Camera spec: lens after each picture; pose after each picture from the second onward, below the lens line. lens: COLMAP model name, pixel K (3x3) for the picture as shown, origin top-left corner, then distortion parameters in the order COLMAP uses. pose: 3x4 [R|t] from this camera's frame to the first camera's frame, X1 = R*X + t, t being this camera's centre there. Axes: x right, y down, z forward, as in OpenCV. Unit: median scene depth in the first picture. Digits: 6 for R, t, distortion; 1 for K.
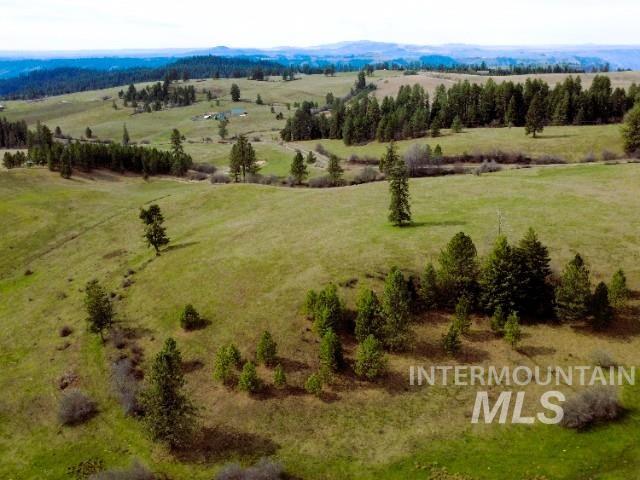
lens RADIAL K [[617.5, 0, 319.3], [0, 617.5, 240.9], [0, 0, 1]] dist [-0.000291, 0.000000]
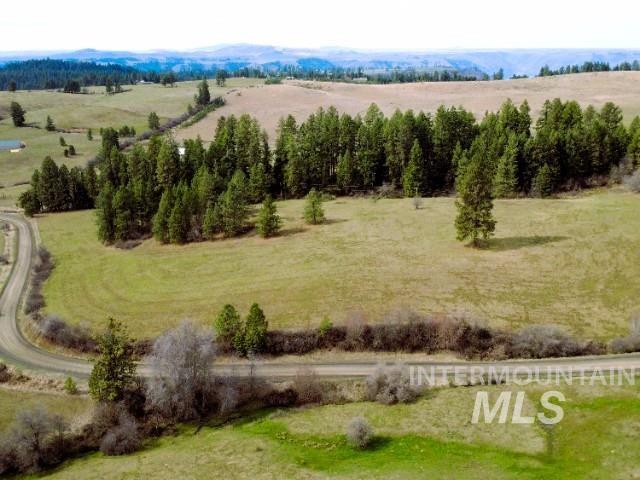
lens RADIAL K [[617.5, 0, 321.6], [0, 617.5, 244.5], [0, 0, 1]] dist [-0.000291, 0.000000]
pose [[0.981918, -0.054556, 0.181277, 0.118196], [0.054342, 0.998503, 0.006154, -0.137527], [-0.181341, 0.003808, 0.983413, 0.442015]]
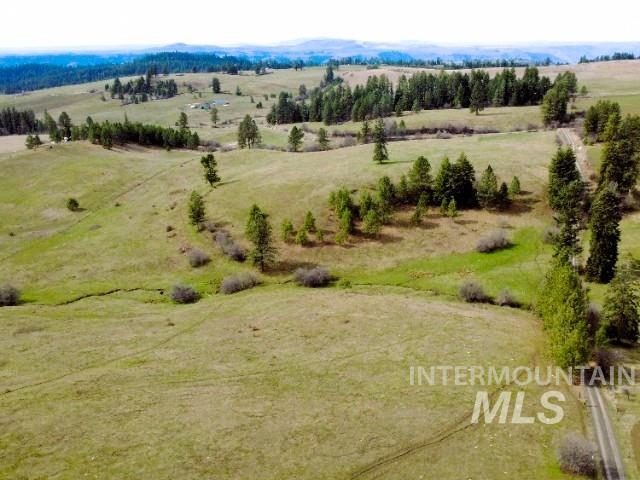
lens RADIAL K [[617.5, 0, 318.8], [0, 617.5, 236.7], [0, 0, 1]] dist [-0.000291, 0.000000]
pose [[0.997967, -0.019481, 0.060676, -0.044551], [0.019547, 0.999809, -0.000494, 0.058882], [-0.060655, 0.001679, 0.998157, -0.189191]]
